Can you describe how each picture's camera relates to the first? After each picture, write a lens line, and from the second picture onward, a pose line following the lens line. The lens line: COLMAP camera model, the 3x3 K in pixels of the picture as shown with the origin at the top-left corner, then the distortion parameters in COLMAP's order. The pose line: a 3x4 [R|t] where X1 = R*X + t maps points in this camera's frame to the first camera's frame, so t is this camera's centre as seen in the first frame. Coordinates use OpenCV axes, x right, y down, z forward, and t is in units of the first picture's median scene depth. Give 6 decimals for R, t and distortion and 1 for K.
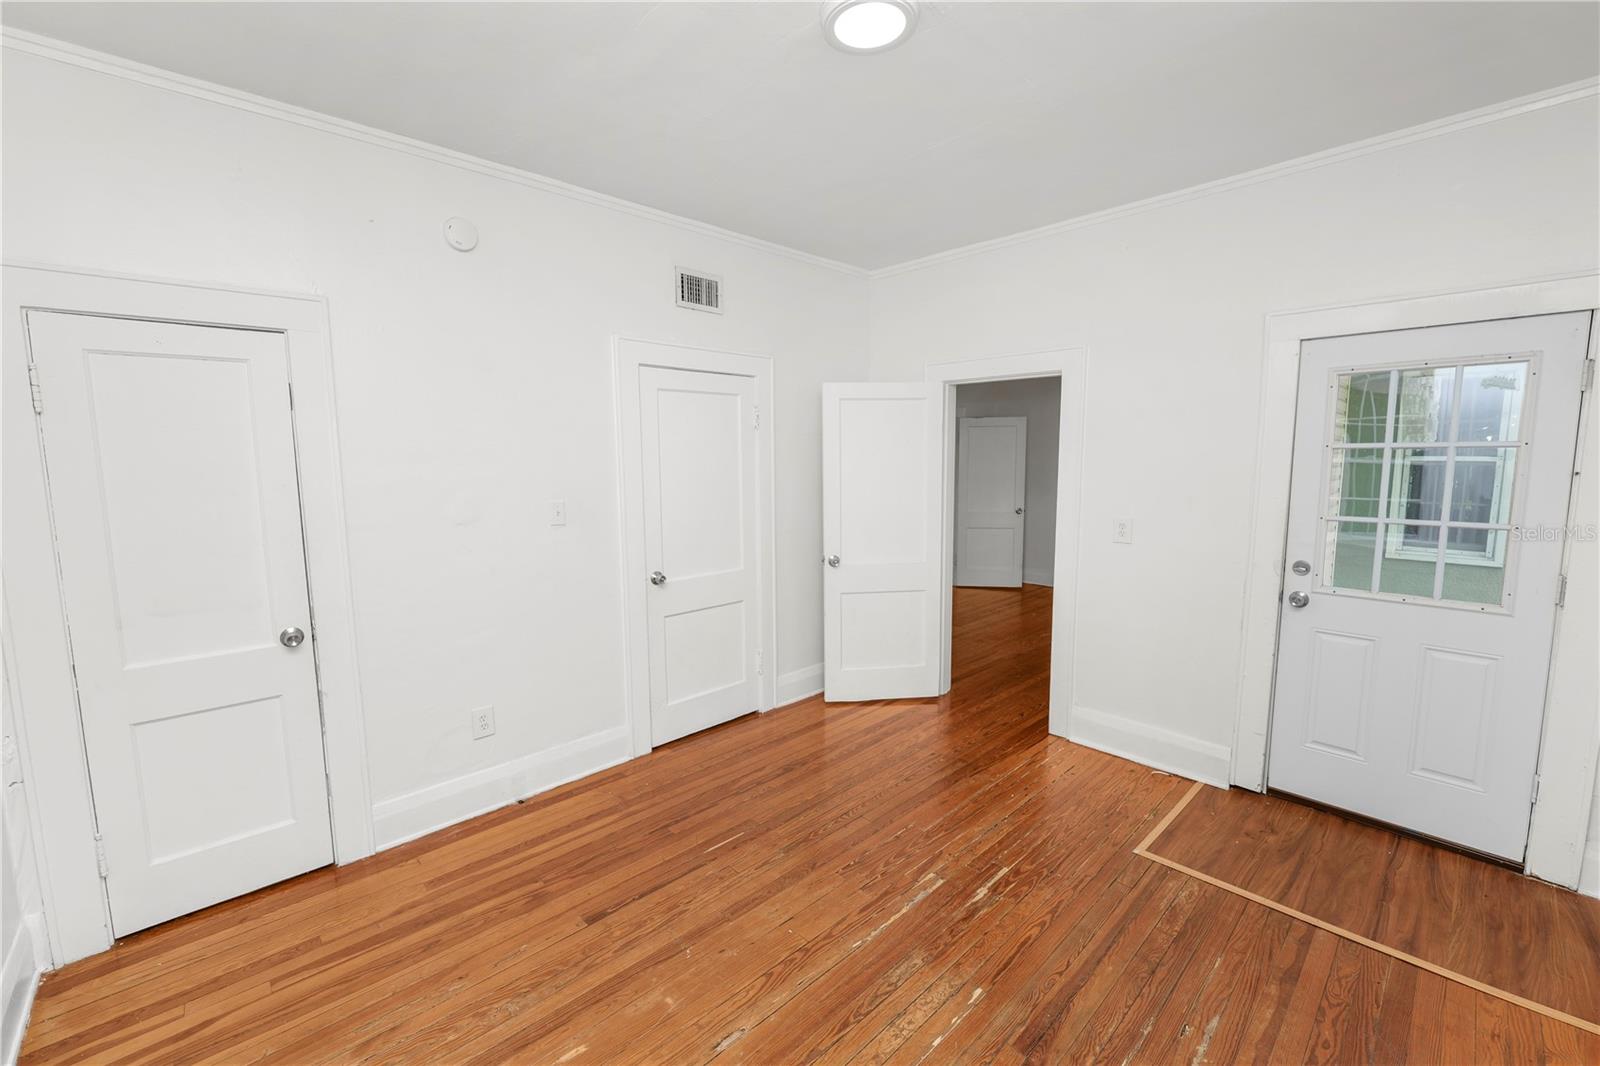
lens RADIAL K [[651.2, 0, 797.7], [0, 651.2, 533.3], [0, 0, 1]] dist [-0.011677, 0.000362]
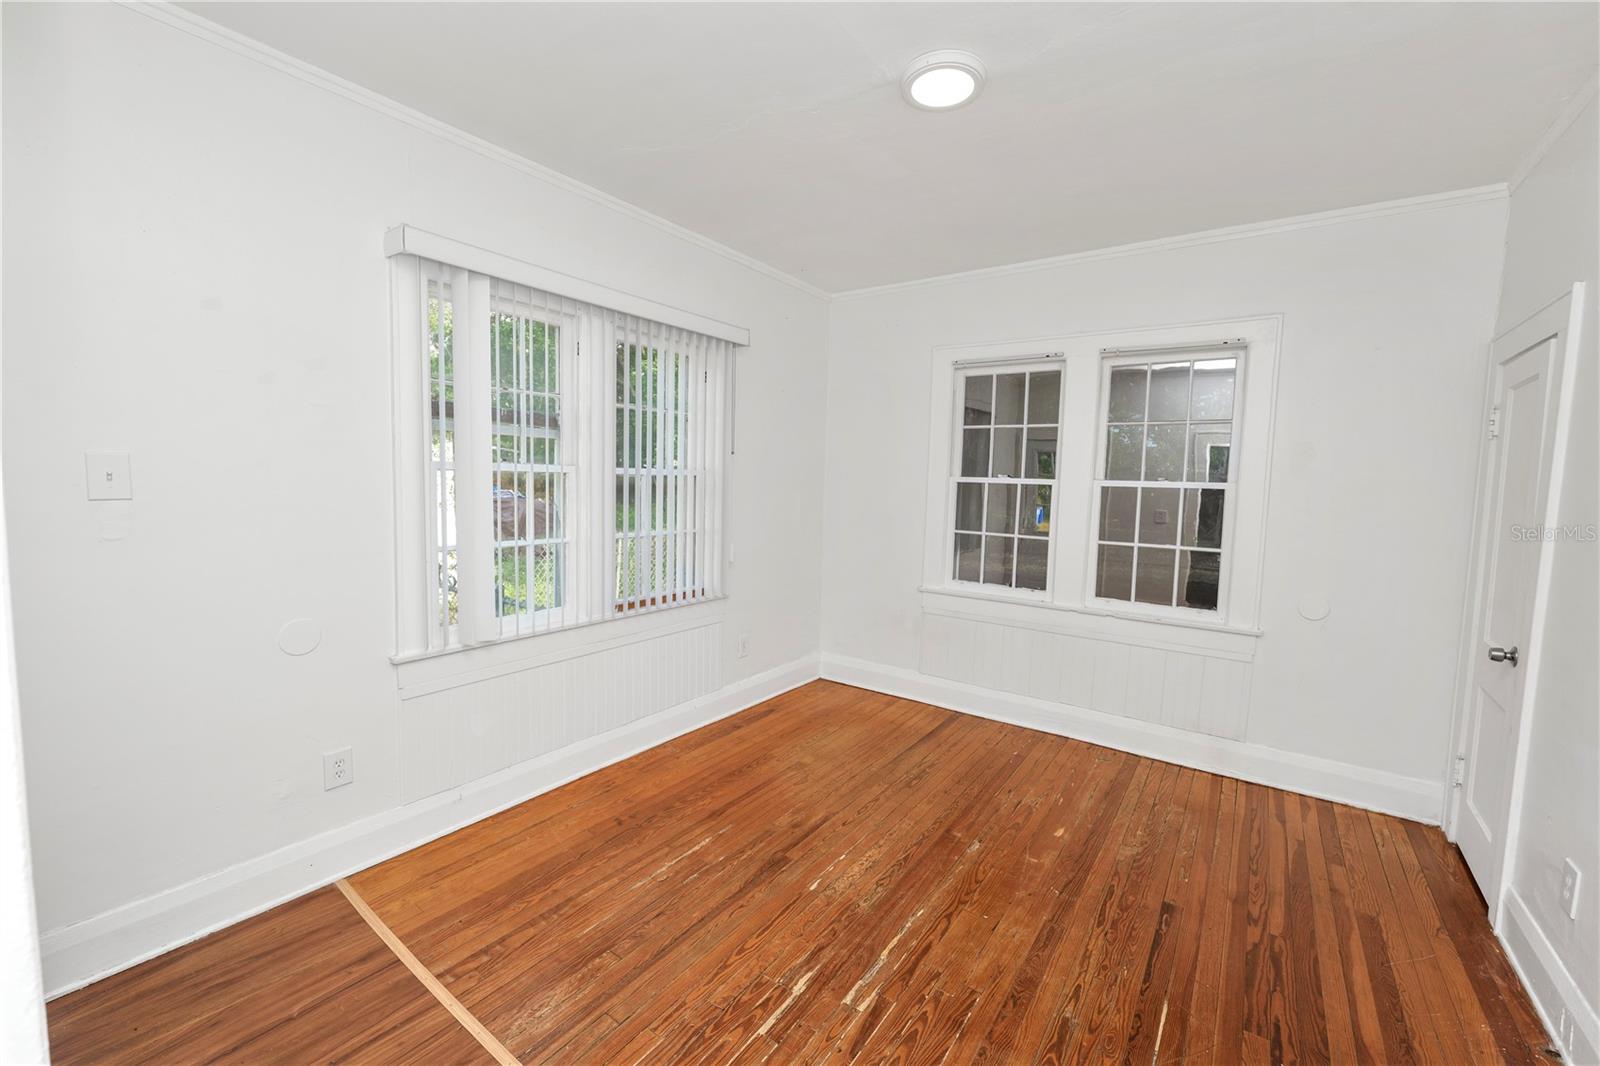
lens RADIAL K [[651.2, 0, 798.0], [0, 651.2, 525.5], [0, 0, 1]] dist [-0.011677, 0.000362]
pose [[-0.982009, -0.001029, -0.188829, 0.457946], [-0.037963, 0.980644, 0.192085, -0.179629], [0.184977, 0.195798, -0.963040, 1.737194]]
